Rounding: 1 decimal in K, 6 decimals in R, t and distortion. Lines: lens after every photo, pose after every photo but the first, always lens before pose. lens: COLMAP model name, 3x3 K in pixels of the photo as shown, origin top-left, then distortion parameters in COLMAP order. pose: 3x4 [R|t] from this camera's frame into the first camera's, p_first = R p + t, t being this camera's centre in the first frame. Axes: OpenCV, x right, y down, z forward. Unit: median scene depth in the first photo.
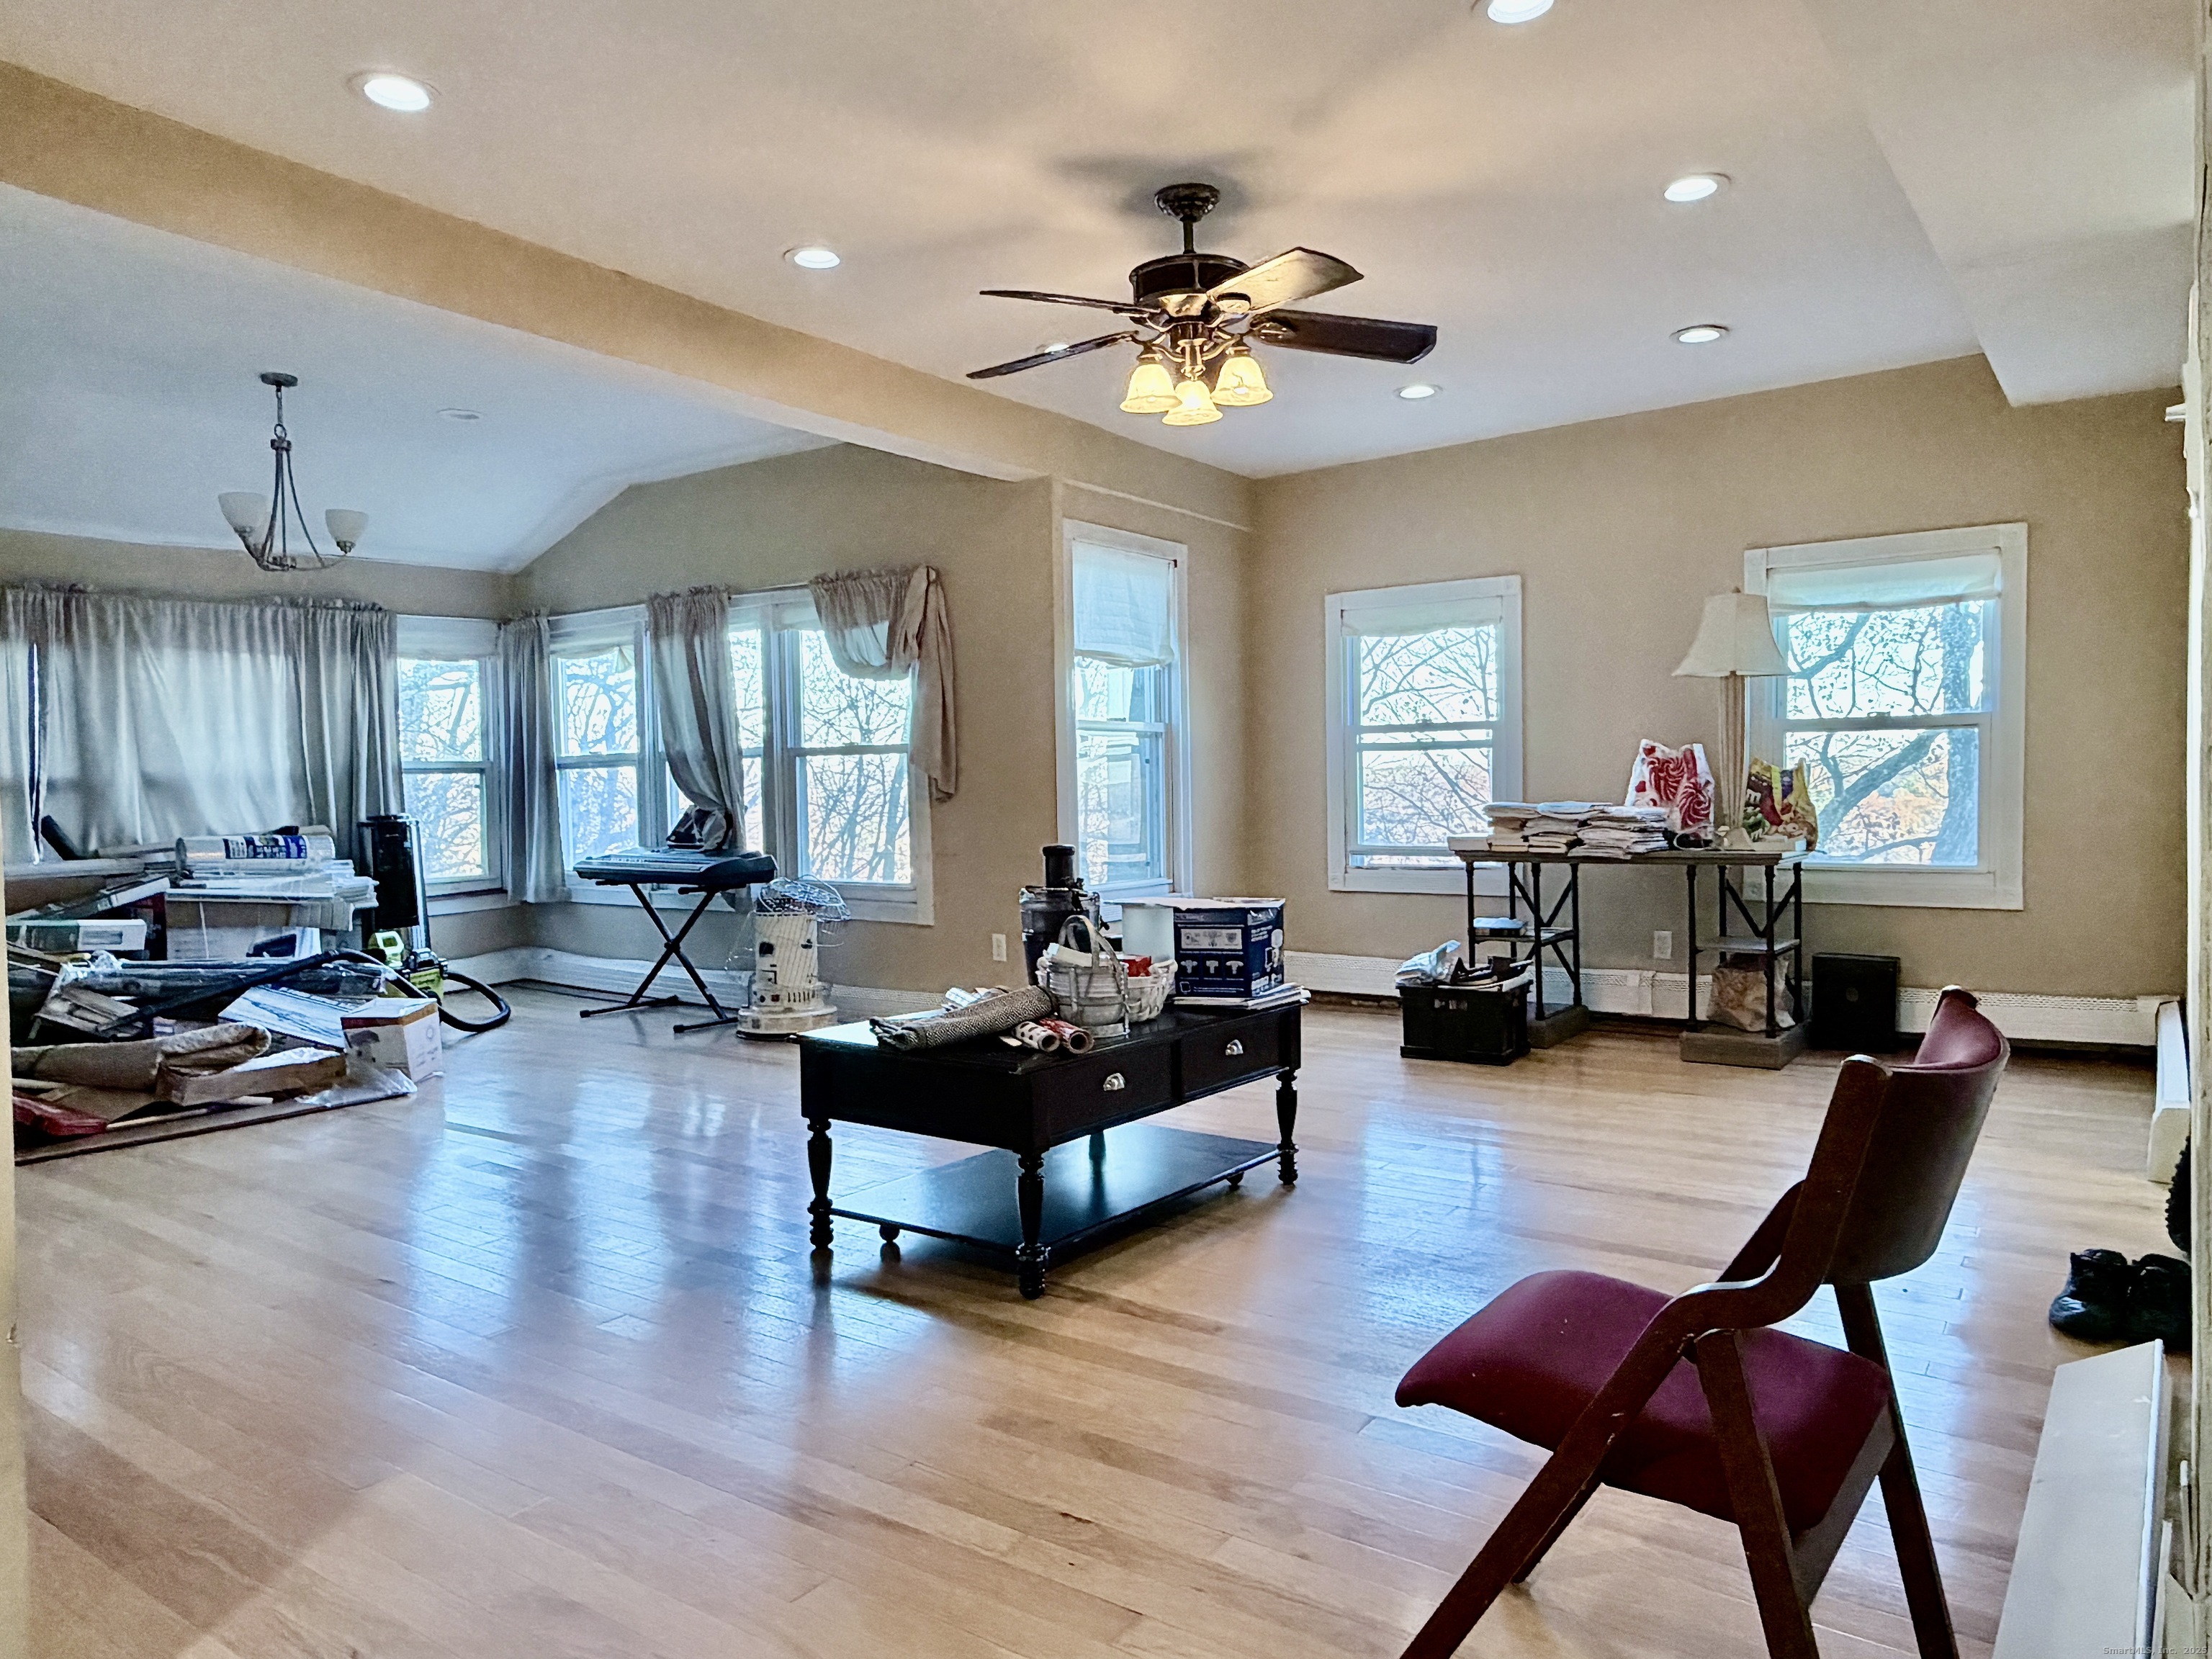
lens RADIAL K [[1464.7, 0, 1104.8], [0, 1464.7, 806.7], [0, 0, 1]] dist [-0.000425, -0.000185]
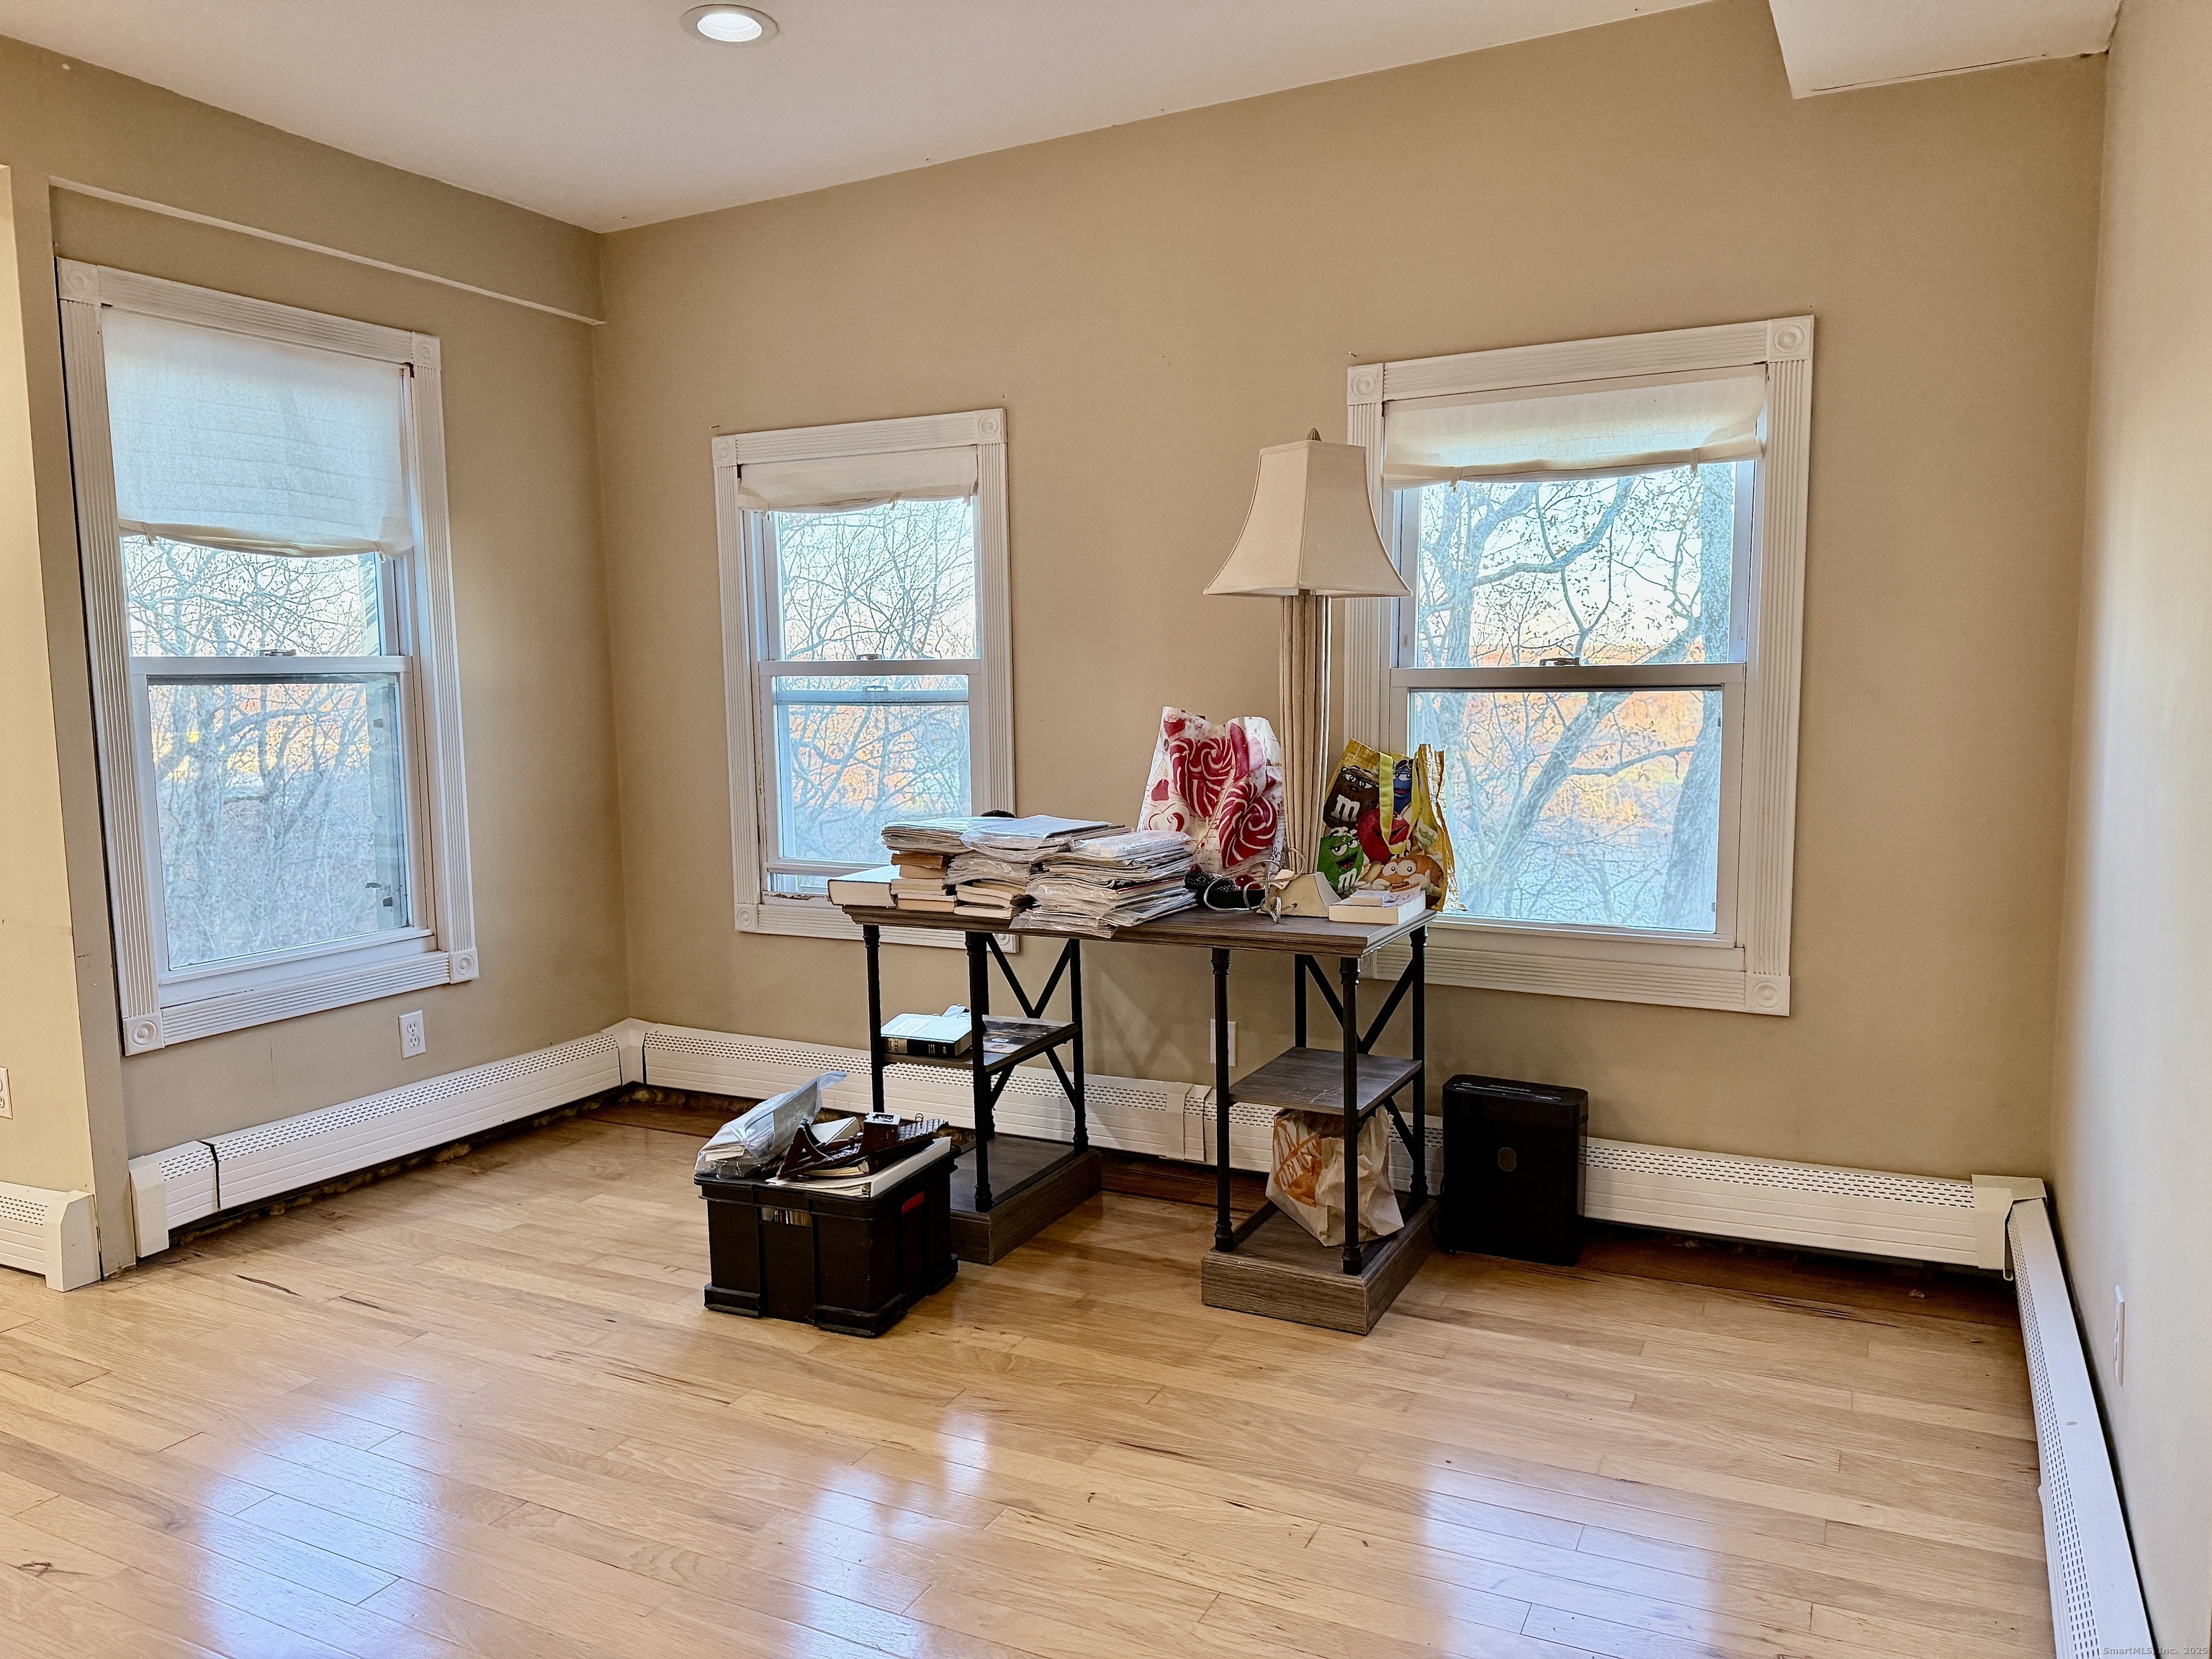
lens RADIAL K [[1534.7, 0, 1133.7], [0, 1534.7, 800.7], [0, 0, 1]] dist [0.131602, -0.230839]
pose [[0.986065, -0.012940, 0.165854, 0.260473], [0.001672, 0.997691, 0.067898, -0.050247], [-0.166349, -0.066675, 0.983810, 0.424562]]
